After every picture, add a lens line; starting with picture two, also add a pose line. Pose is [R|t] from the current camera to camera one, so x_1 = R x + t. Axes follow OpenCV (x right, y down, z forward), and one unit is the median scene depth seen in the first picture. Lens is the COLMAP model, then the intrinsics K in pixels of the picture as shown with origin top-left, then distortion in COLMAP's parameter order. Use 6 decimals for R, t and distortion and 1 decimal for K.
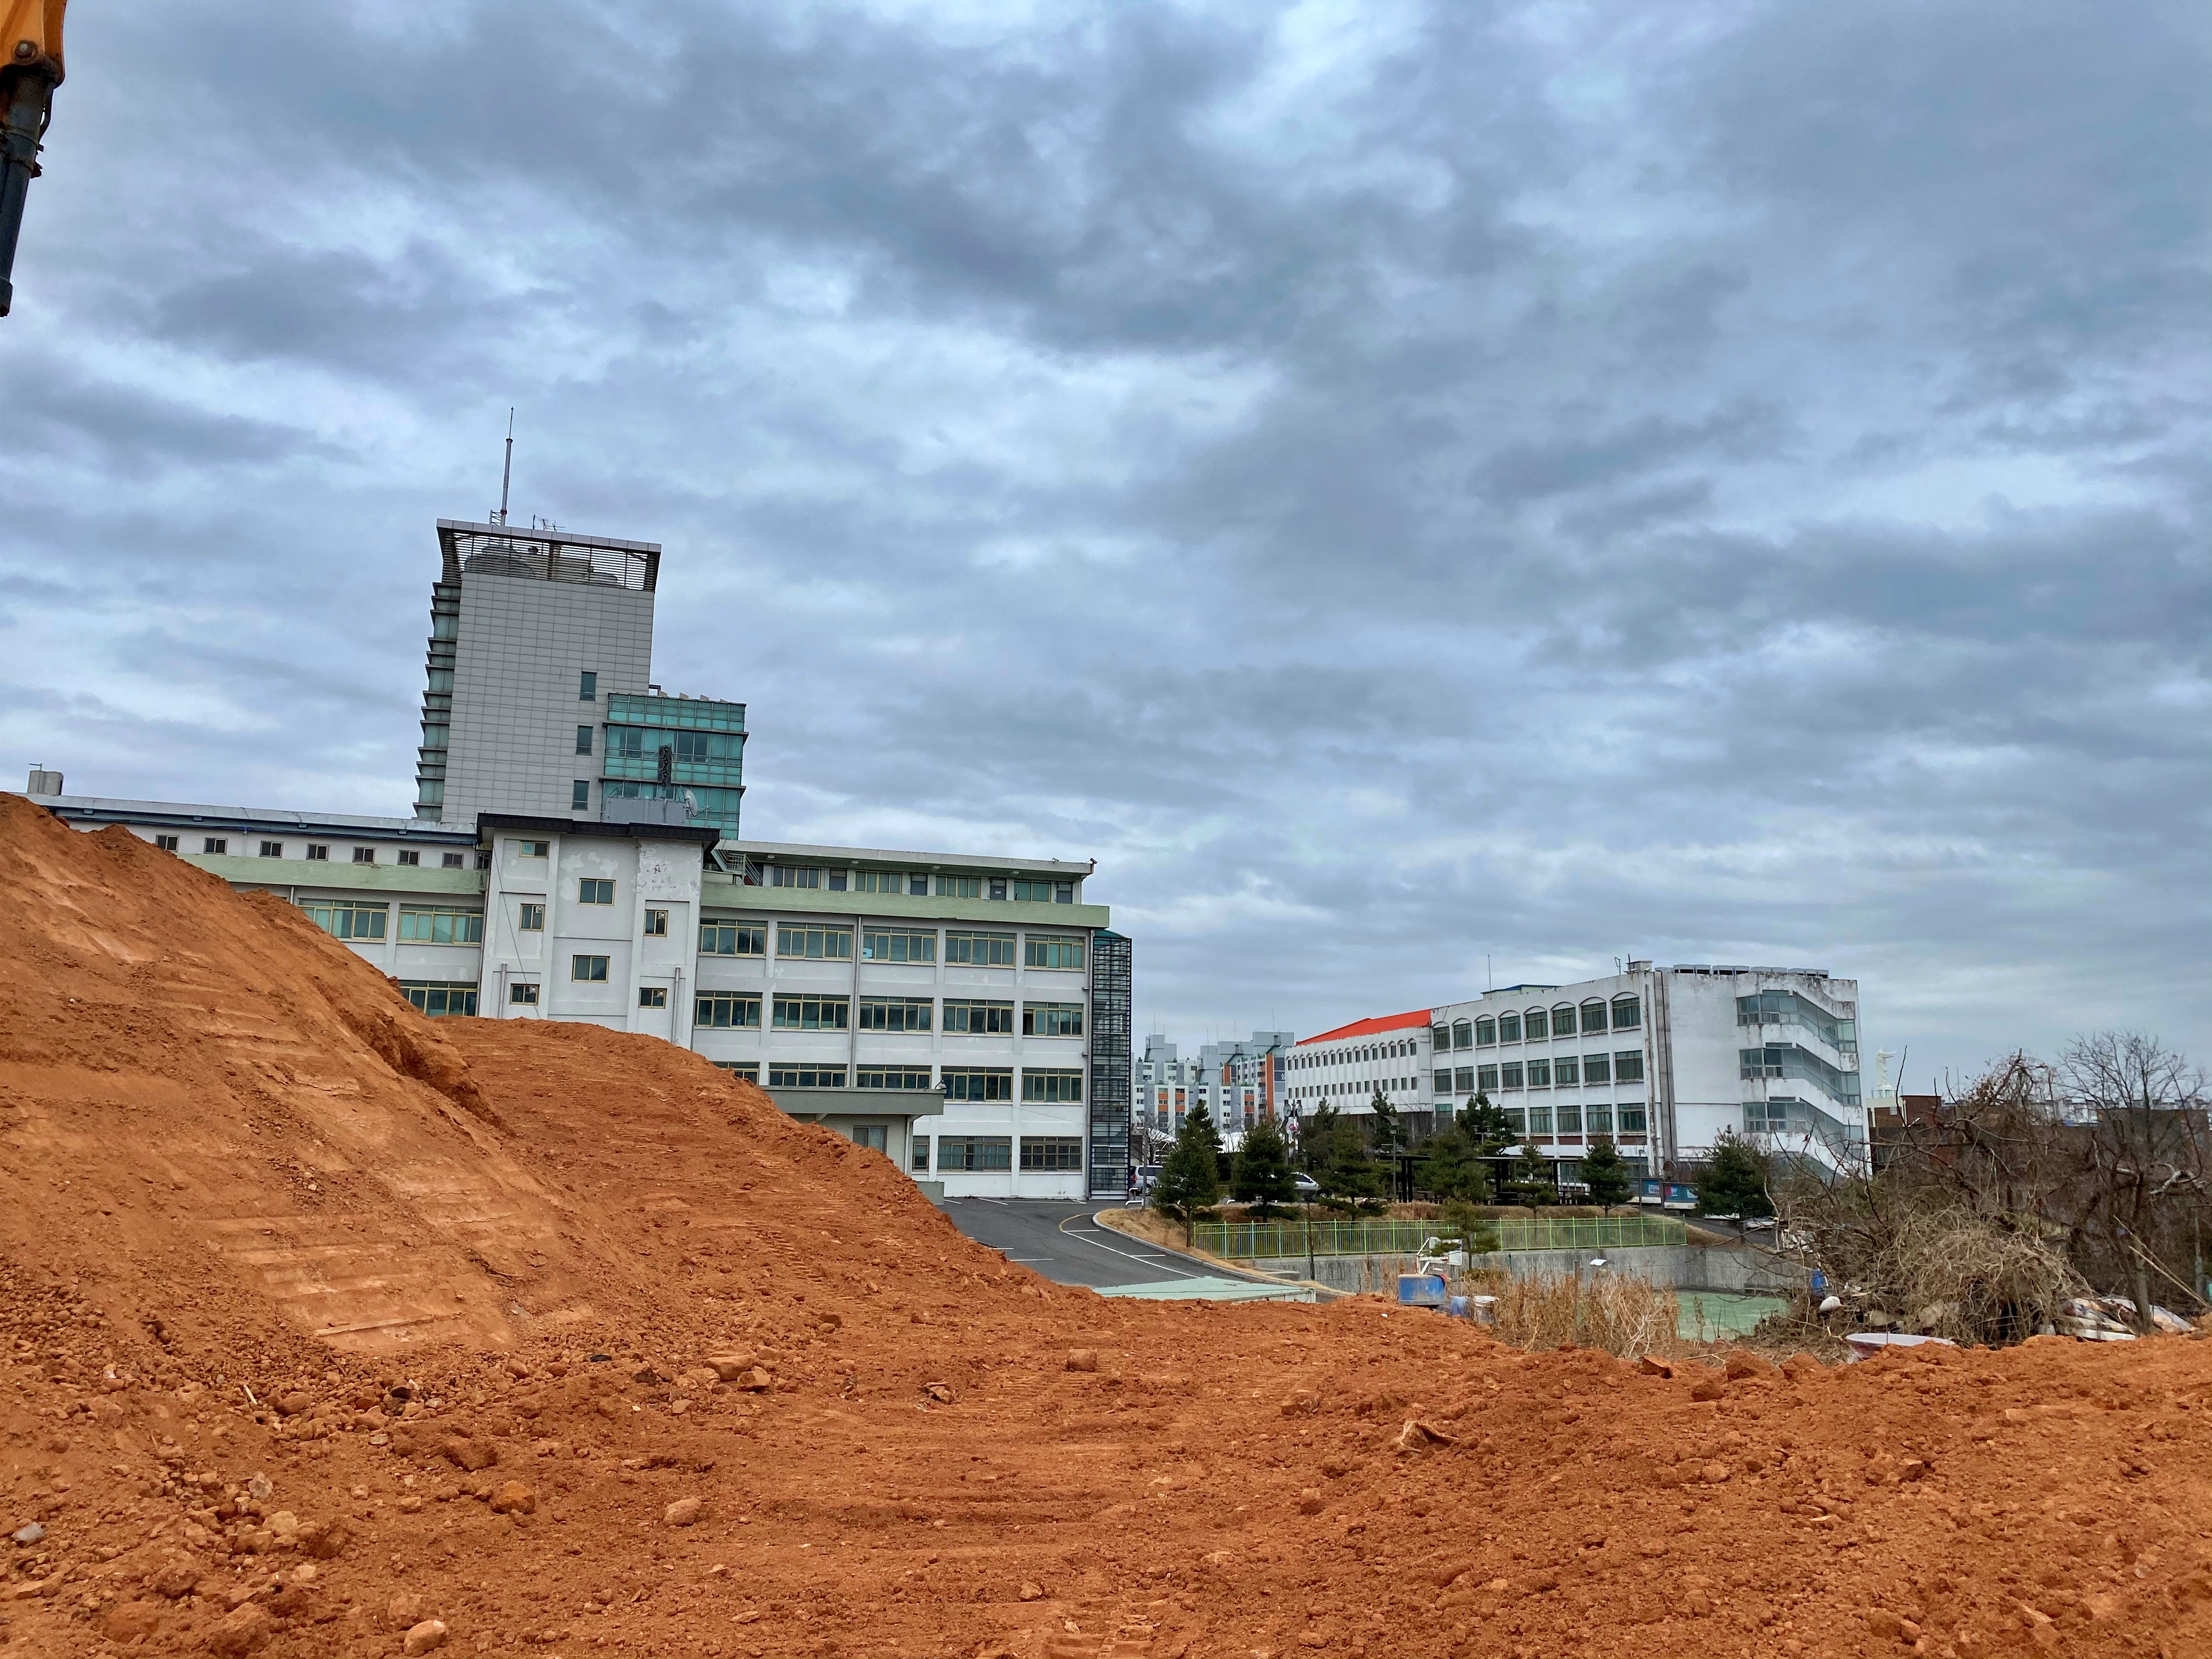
lens RADIAL K [[1714.8, 0, 1106.0], [0, 1714.8, 829.5], [0, 0, 1]] dist [0.063391, -0.064278]
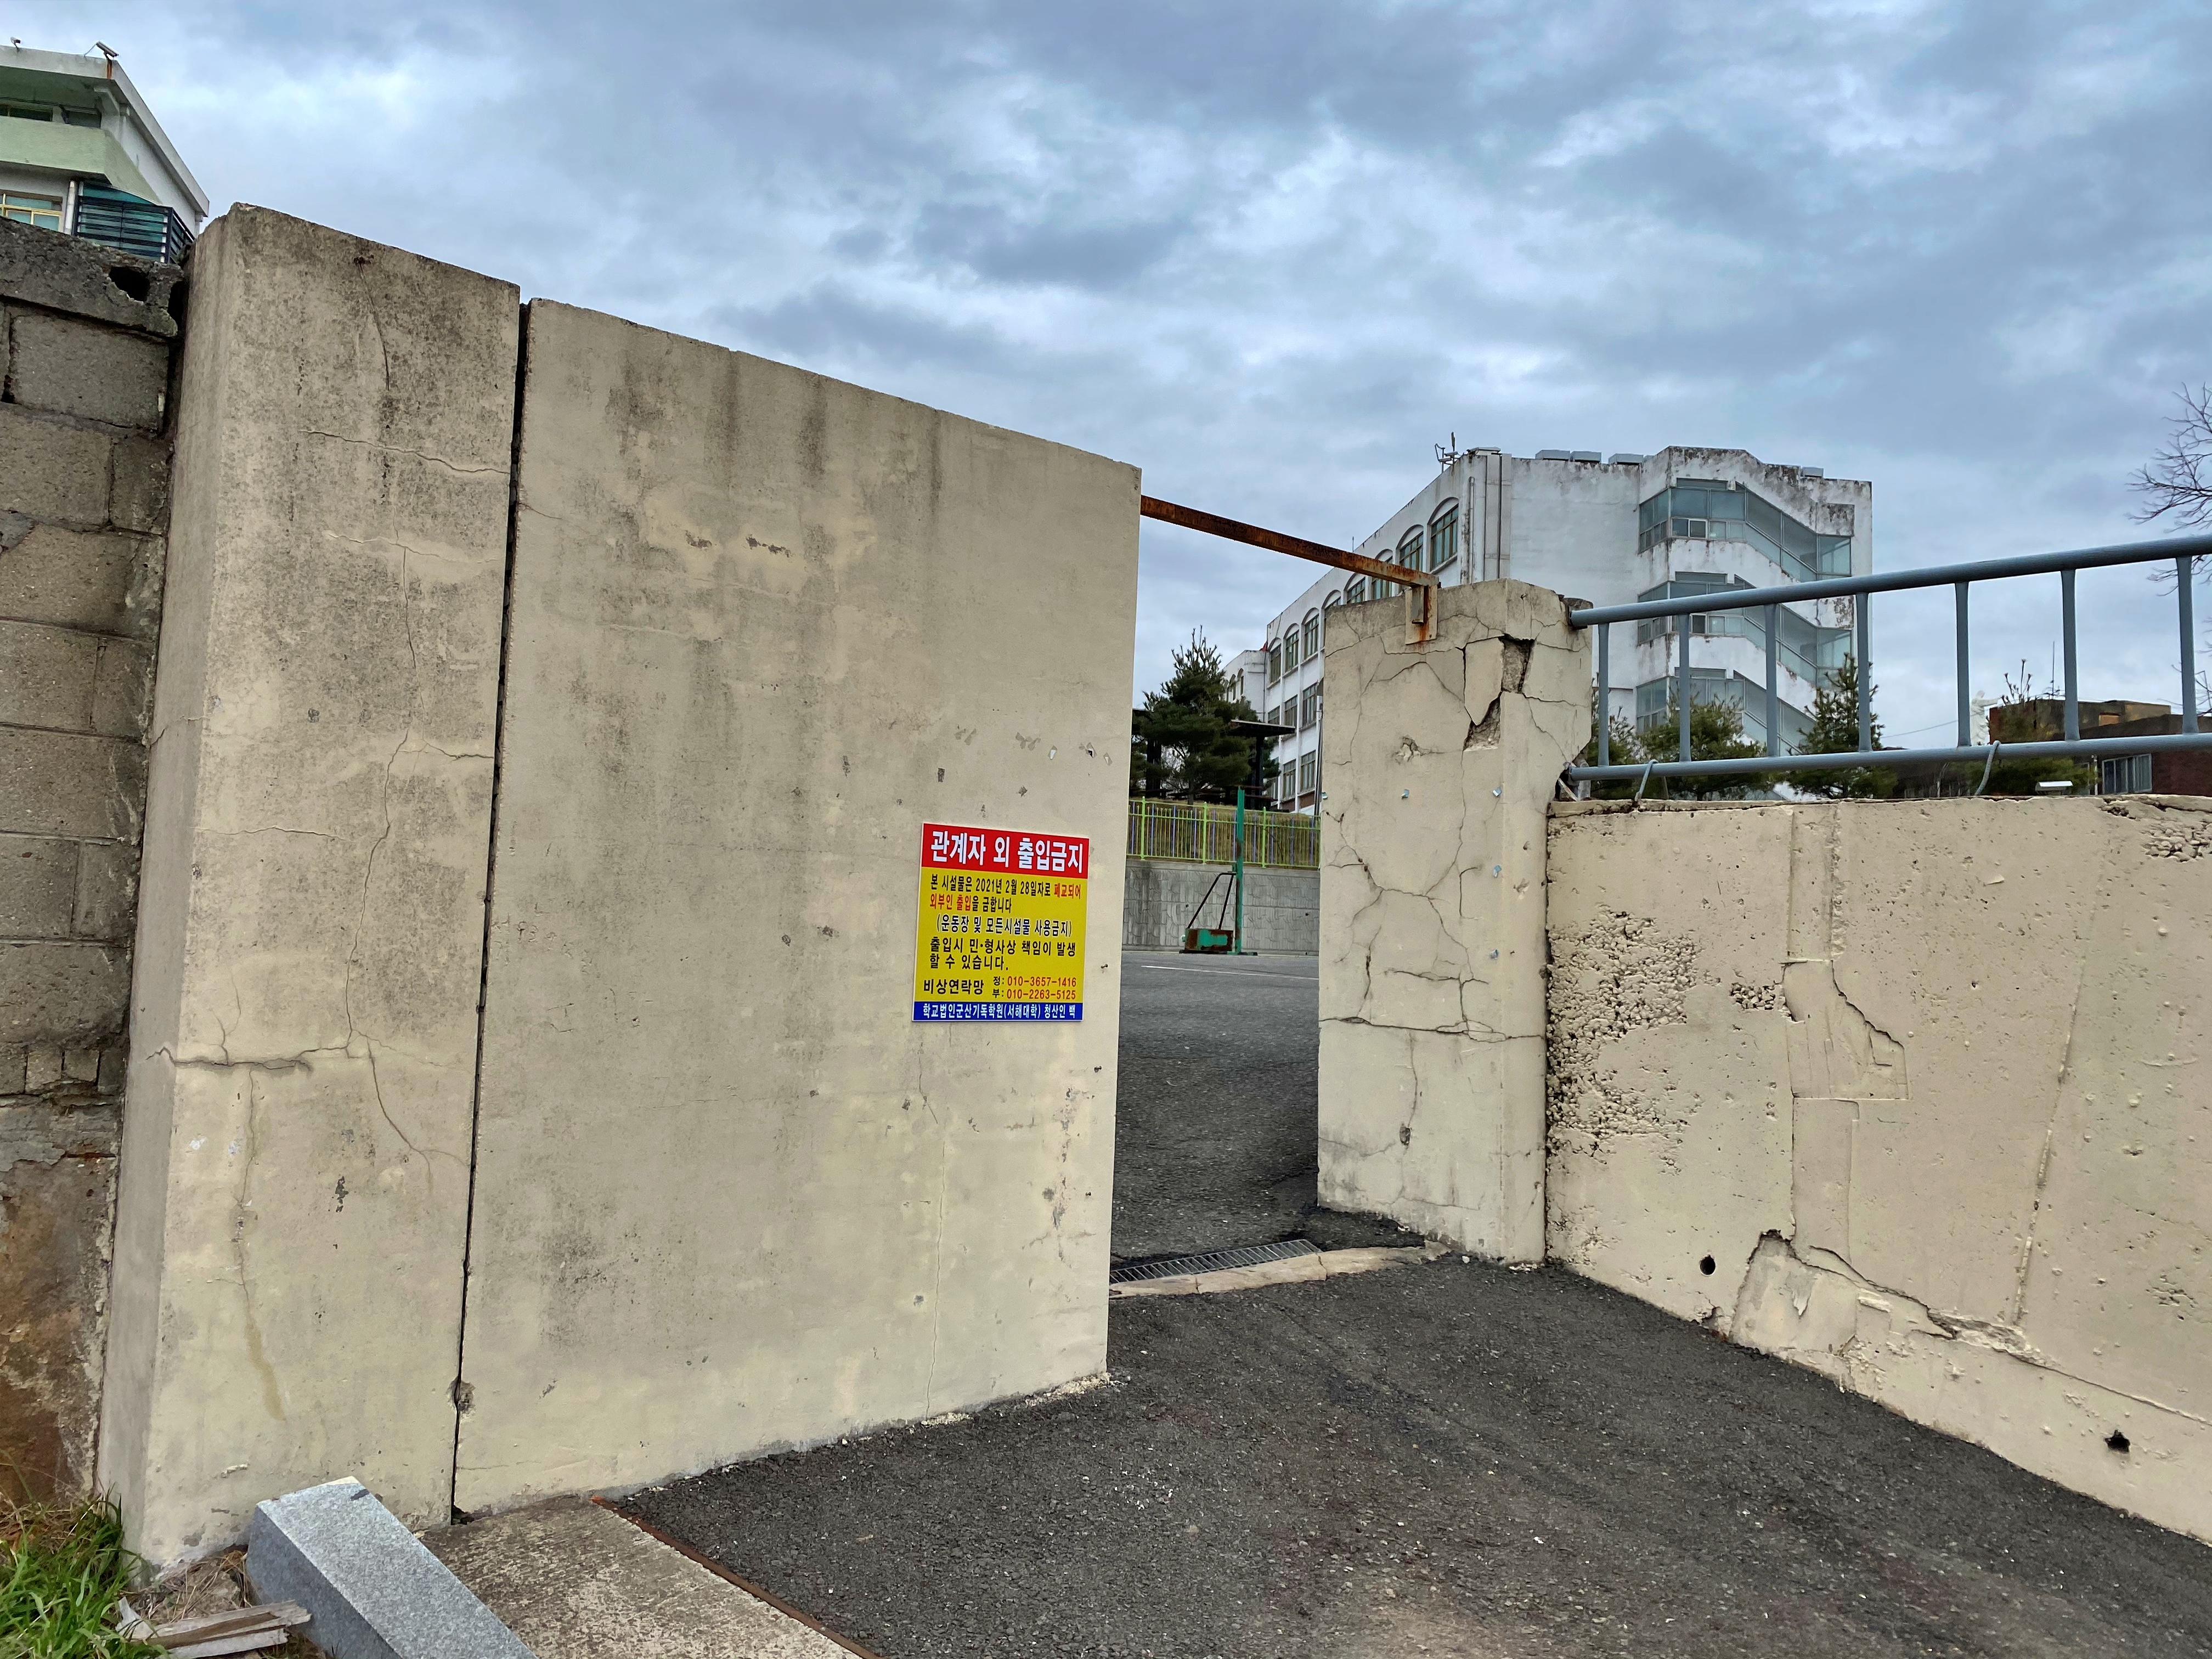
lens RADIAL K [[1714.8, 0, 1106.0], [0, 1714.8, 829.5], [0, 0, 1]] dist [0.063391, -0.064278]
pose [[0.994198, 0.010962, -0.107006, 0.255704], [0.000917, 0.993894, 0.110339, 0.142017], [0.107562, -0.109797, 0.988117, 0.415248]]
